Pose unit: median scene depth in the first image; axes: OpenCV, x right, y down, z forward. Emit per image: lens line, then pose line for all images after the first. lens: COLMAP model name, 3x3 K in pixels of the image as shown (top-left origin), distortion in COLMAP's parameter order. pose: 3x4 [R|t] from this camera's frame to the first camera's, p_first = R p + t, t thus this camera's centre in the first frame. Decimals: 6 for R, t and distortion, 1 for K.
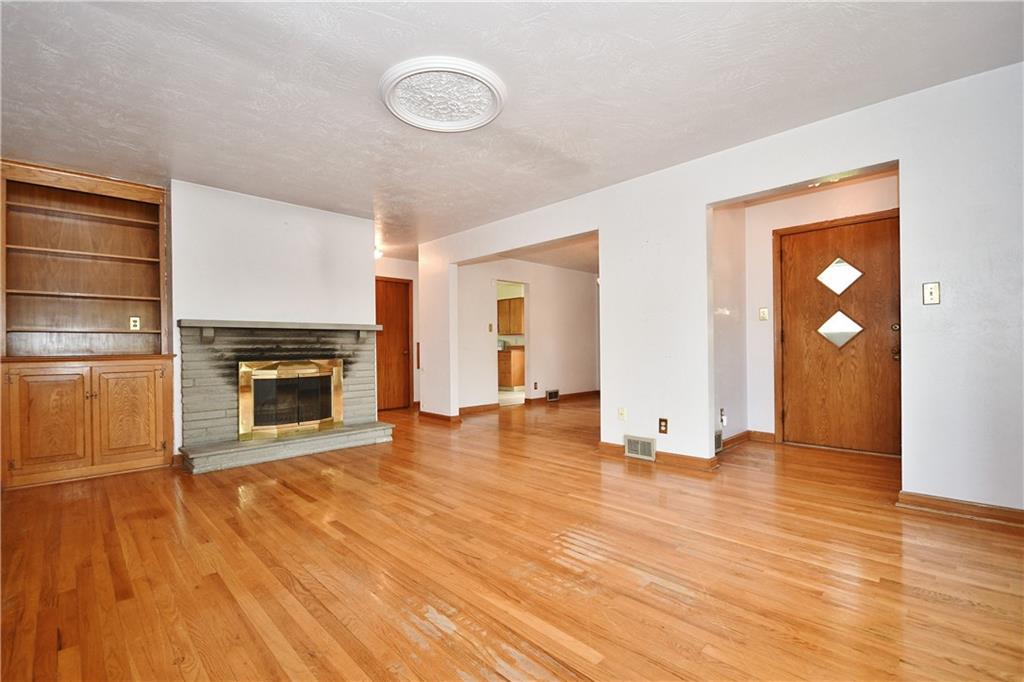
lens RADIAL K [[453.5, 0, 505.2], [0, 453.5, 346.7], [0, 0, 1]] dist [-0.008977, -0.001979]
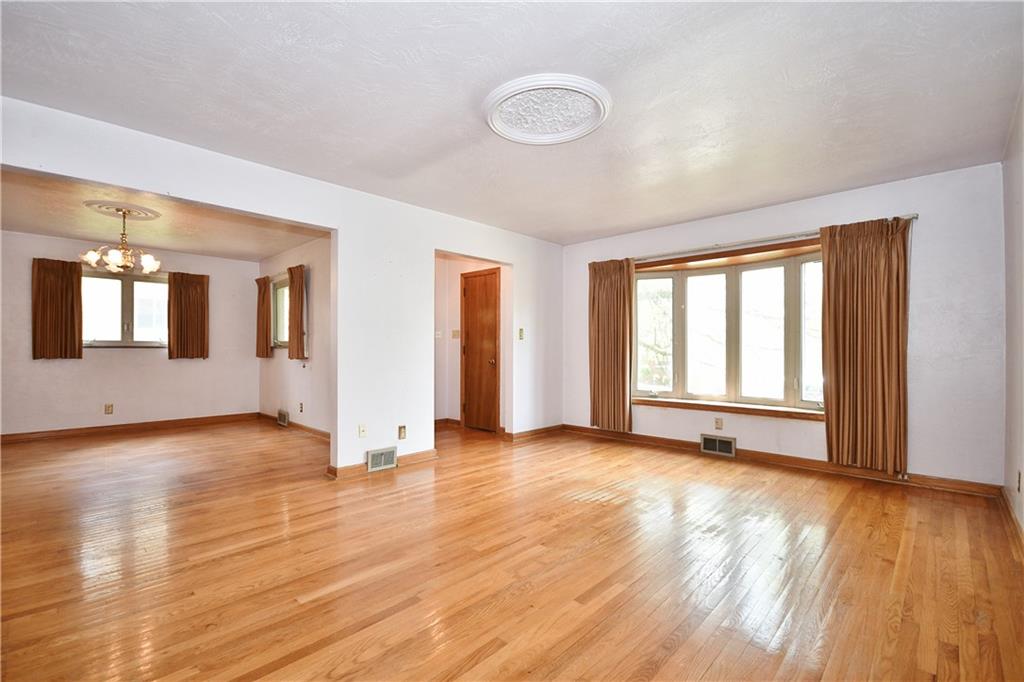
lens RADIAL K [[453.5, 0, 514.8], [0, 453.5, 347.9], [0, 0, 1]] dist [-0.008977, -0.001979]
pose [[-0.046539, 0.014283, 0.998814, -0.962259], [-0.001957, 0.999895, -0.014390, -0.017604], [-0.998915, -0.002625, -0.046506, 0.974924]]
